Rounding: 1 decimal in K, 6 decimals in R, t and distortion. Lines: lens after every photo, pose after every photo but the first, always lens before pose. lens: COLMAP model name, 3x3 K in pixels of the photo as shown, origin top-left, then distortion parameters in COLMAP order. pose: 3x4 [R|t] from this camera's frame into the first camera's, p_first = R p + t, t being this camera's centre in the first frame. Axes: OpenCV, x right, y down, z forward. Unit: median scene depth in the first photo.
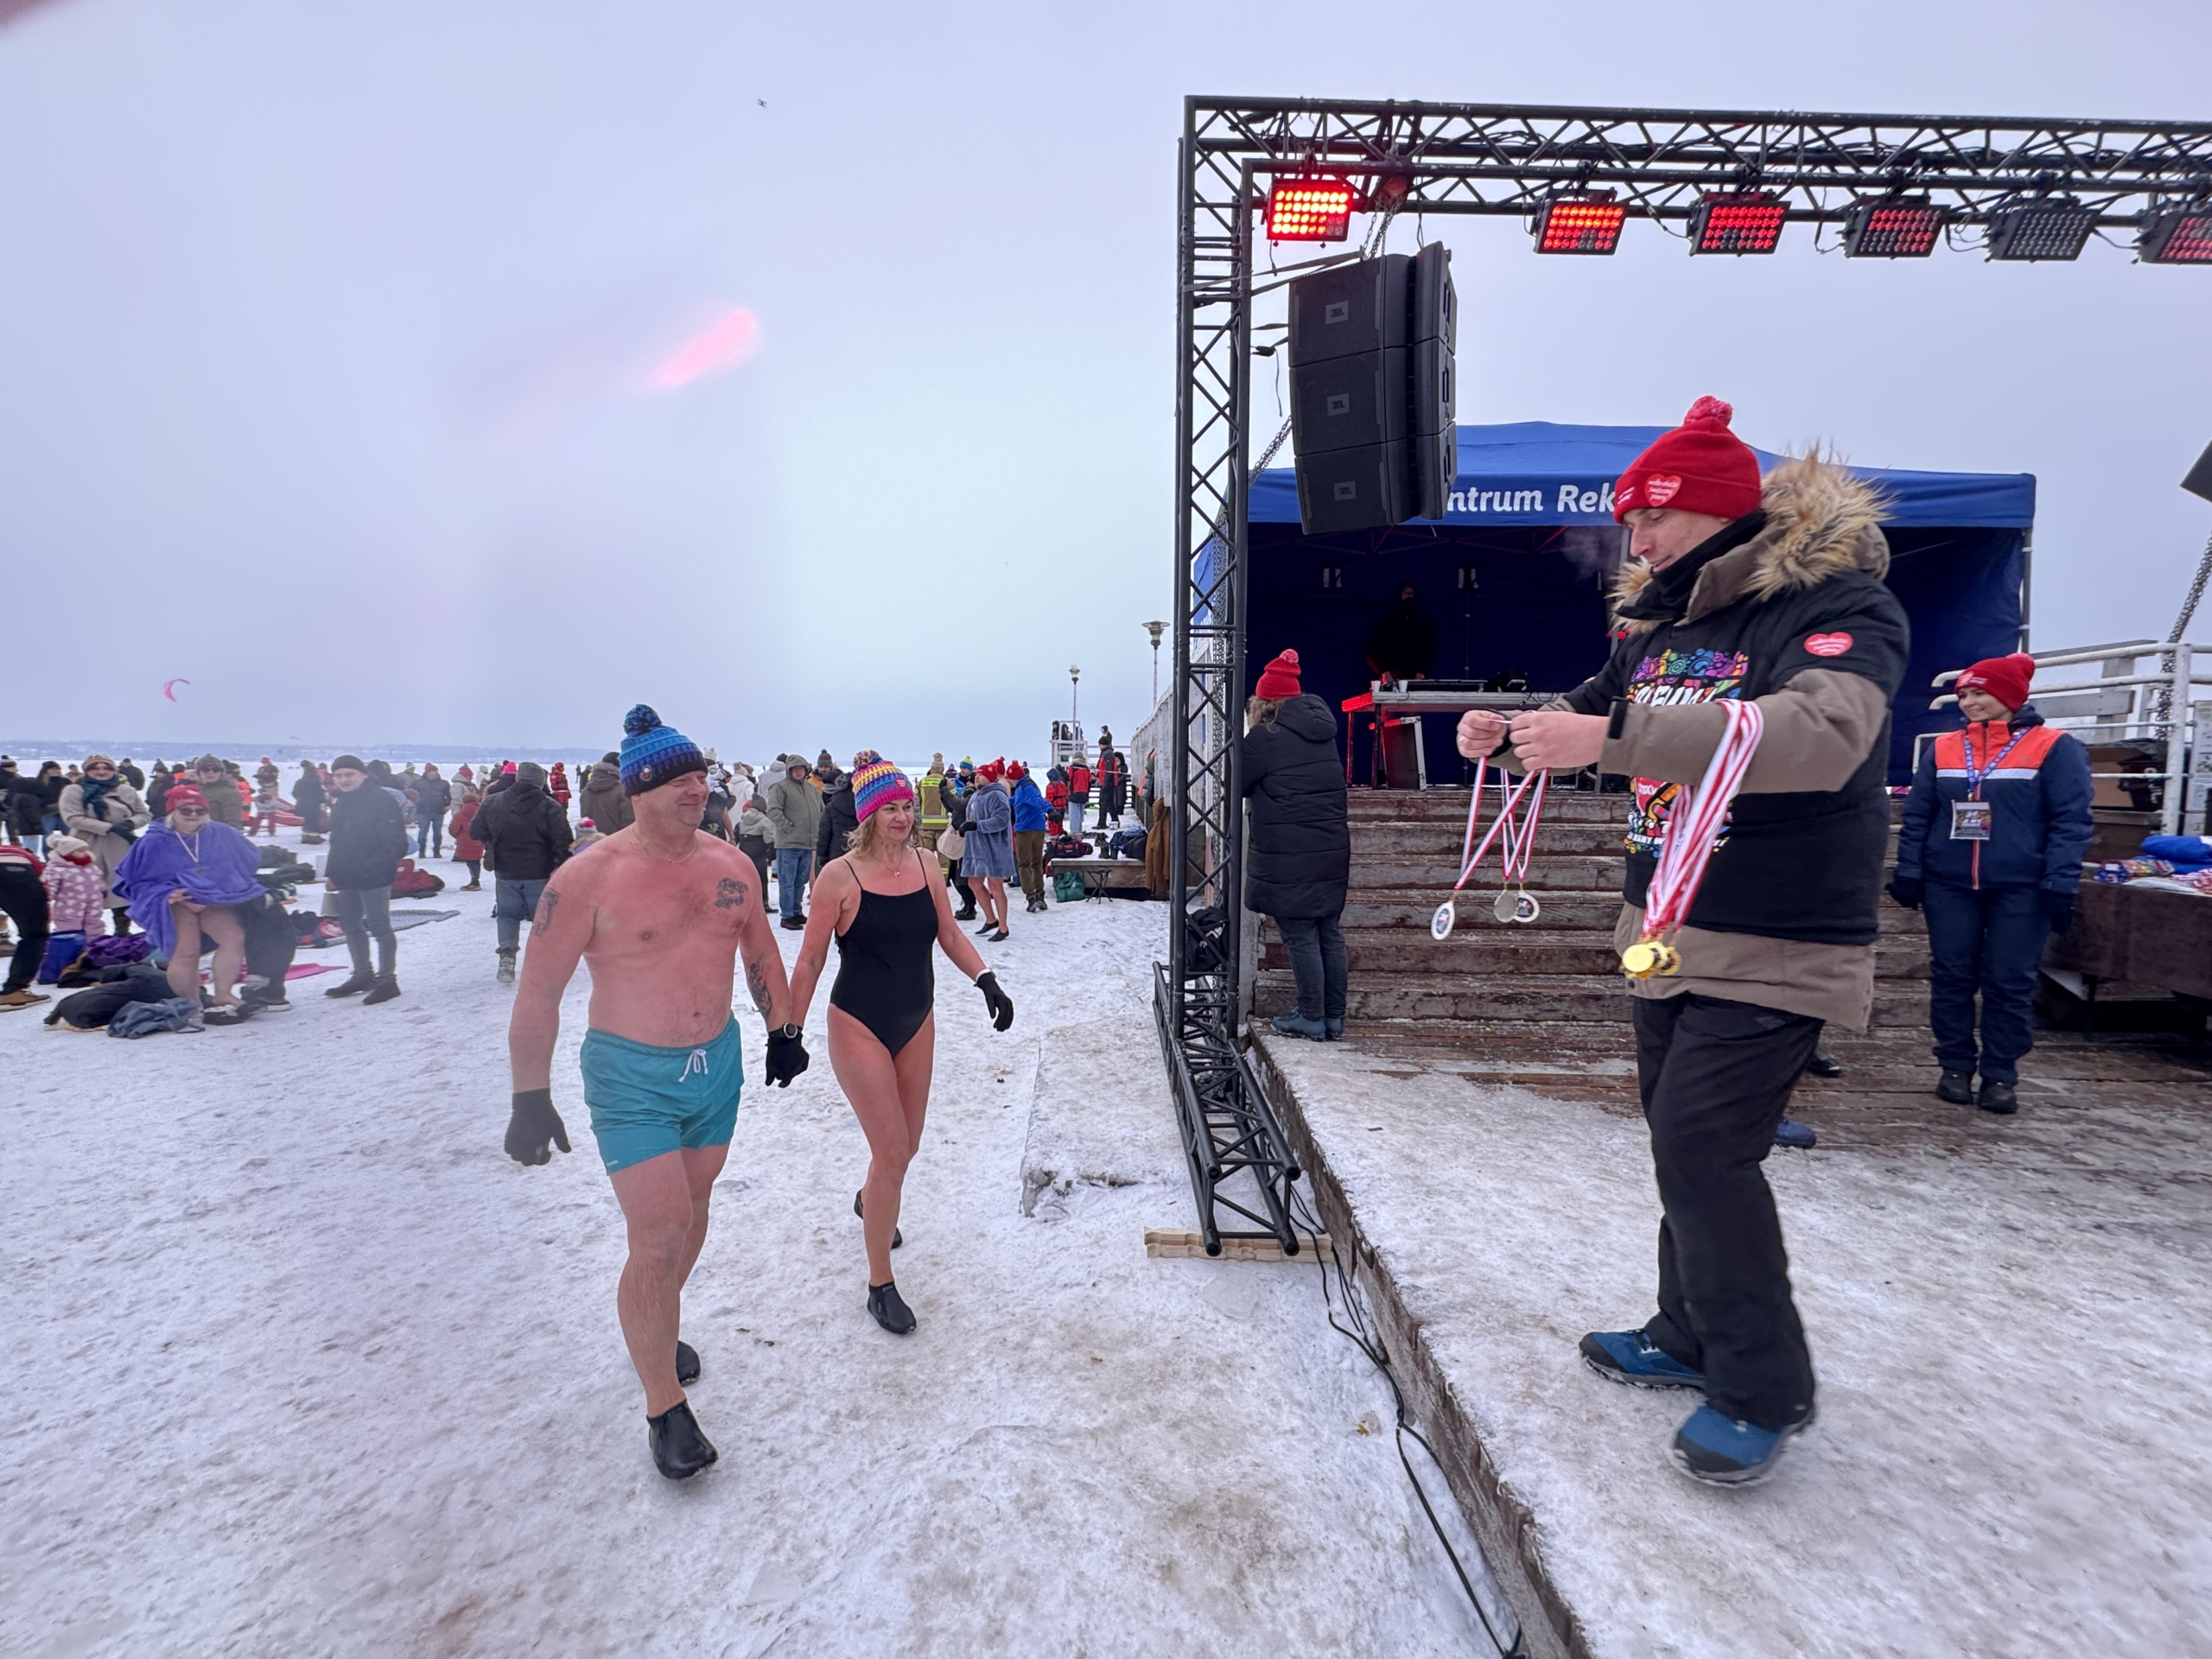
lens RADIAL K [[894.6, 0, 1111.1], [0, 894.6, 817.3], [0, 0, 1]] dist [-0.001693, -0.000065]
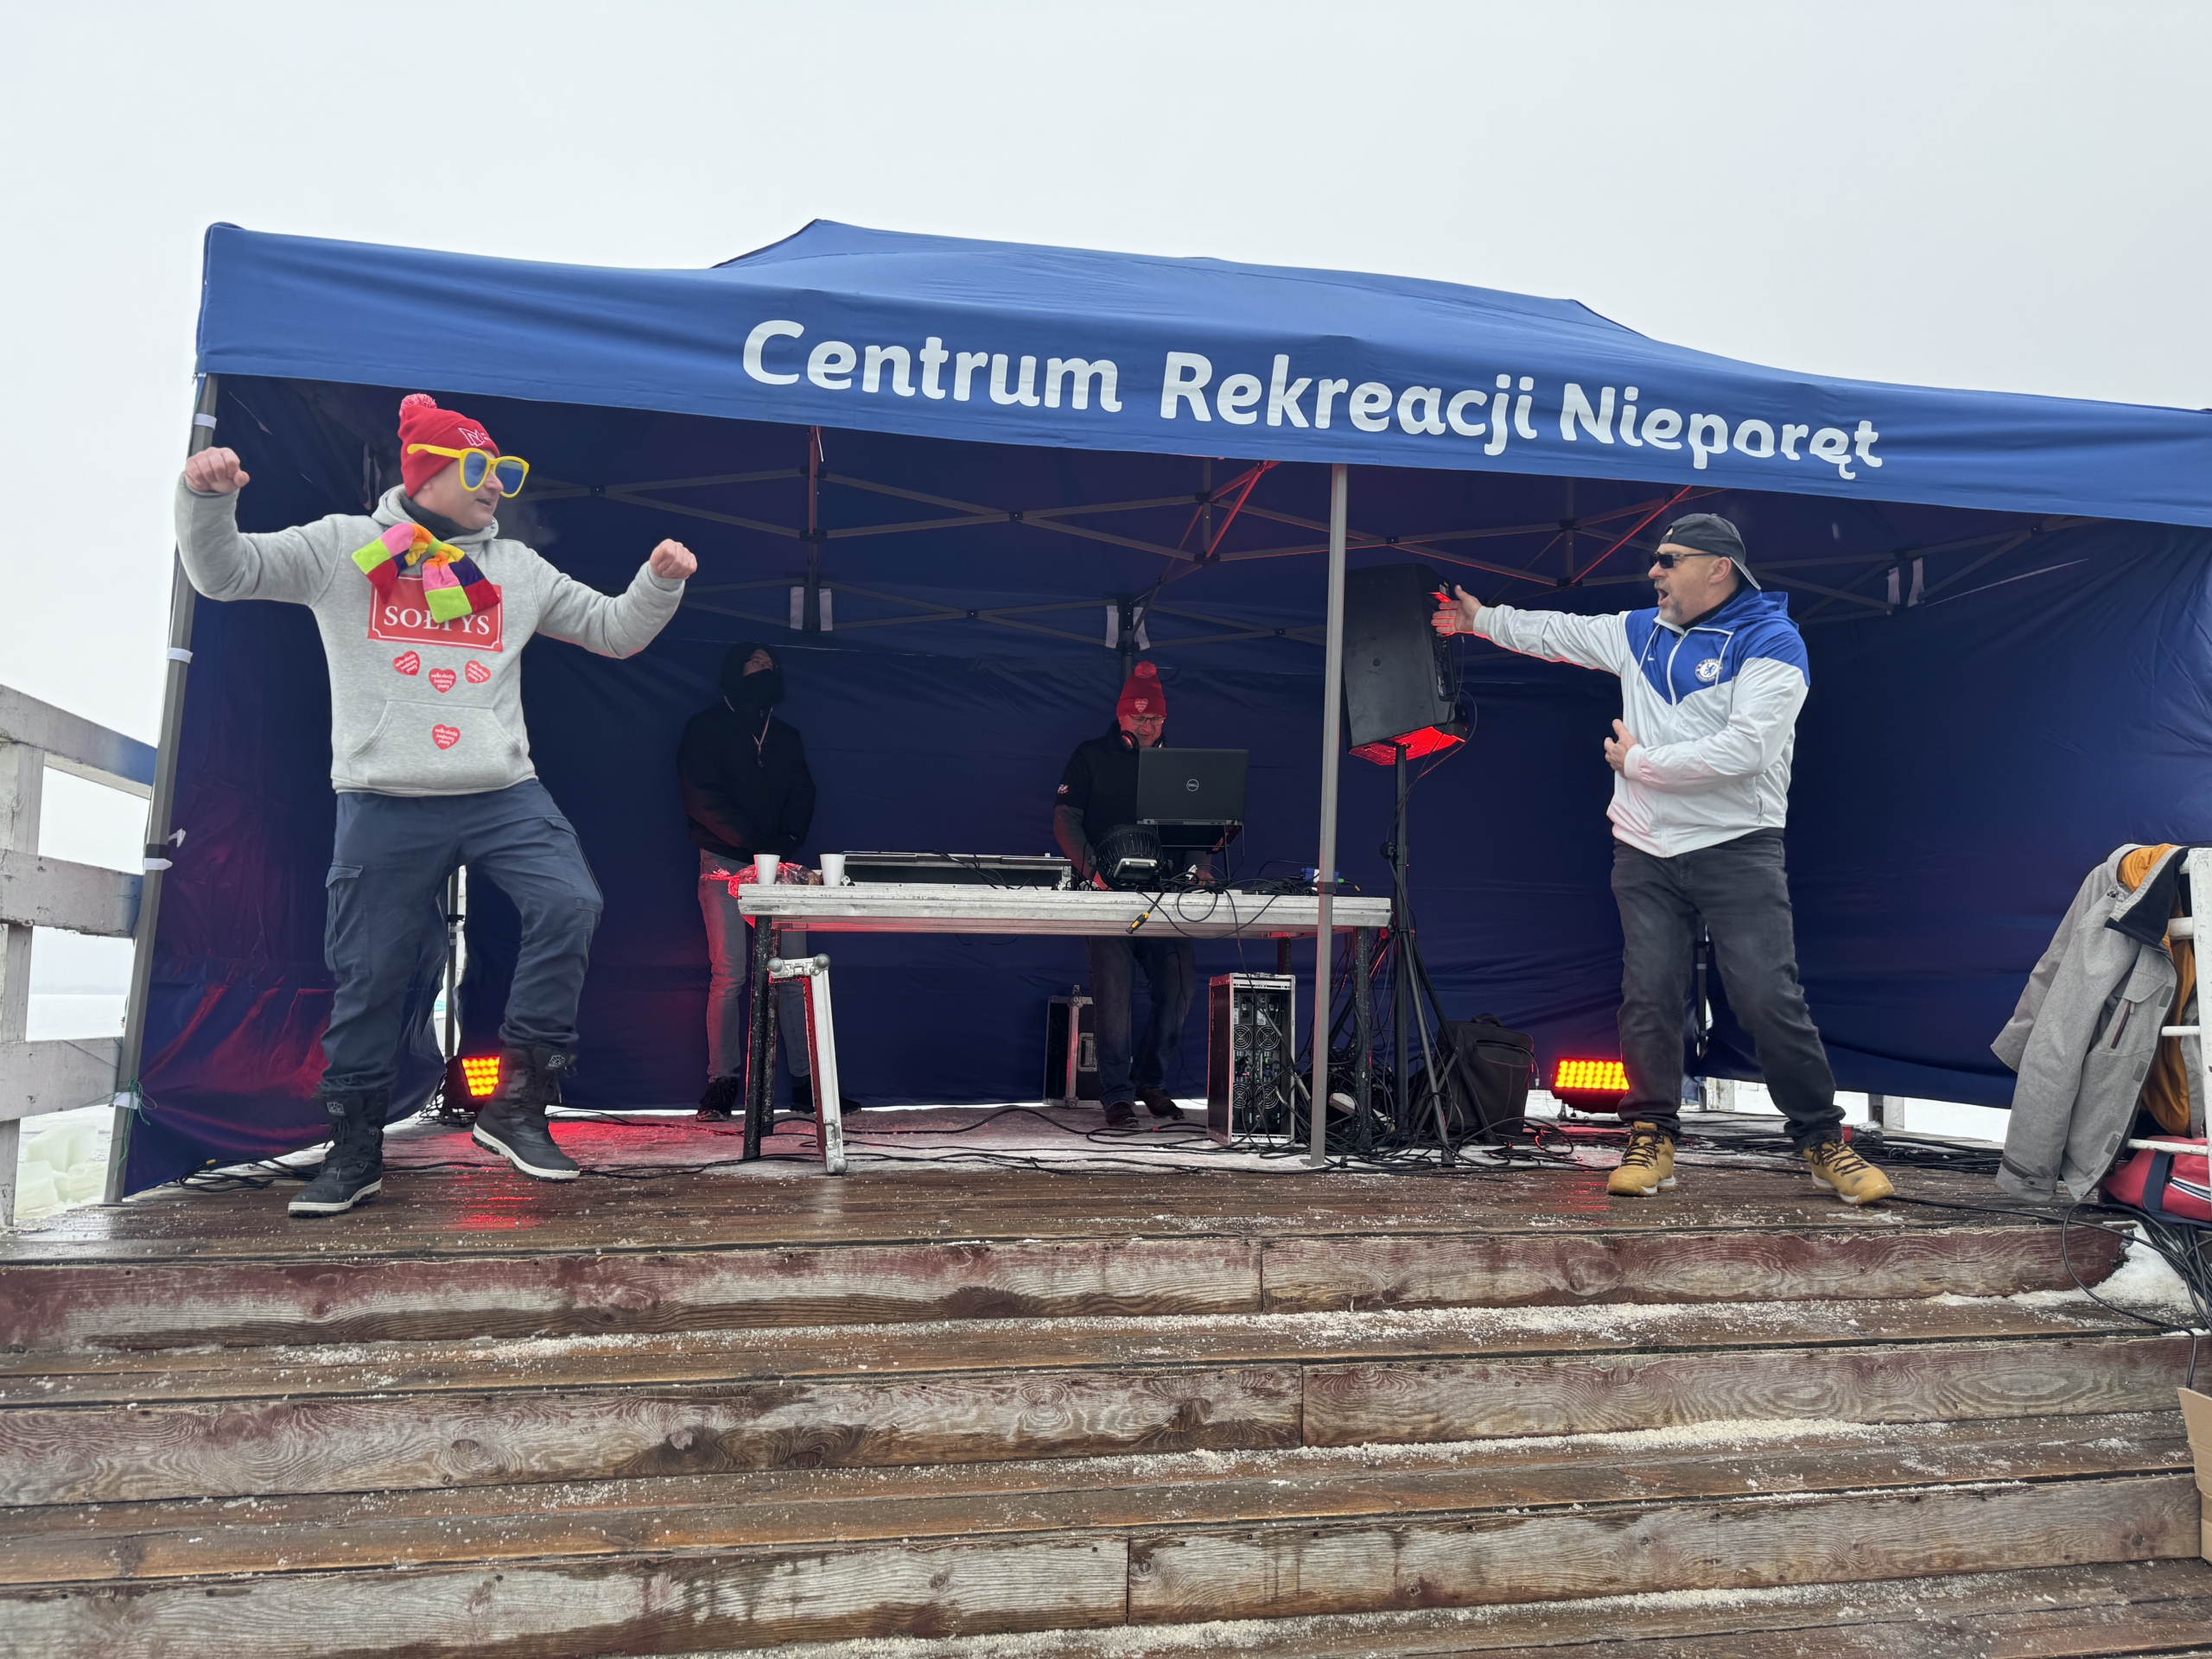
lens RADIAL K [[1543.6, 0, 1104.7], [0, 1543.6, 834.6], [0, 0, 1]] dist [0.051321, 0.001006]
pose [[0.981664, 0.025714, 0.188875, 0.358976], [0.003911, 0.987934, -0.154827, -0.069711], [-0.190578, 0.152727, 0.969719, 0.403332]]
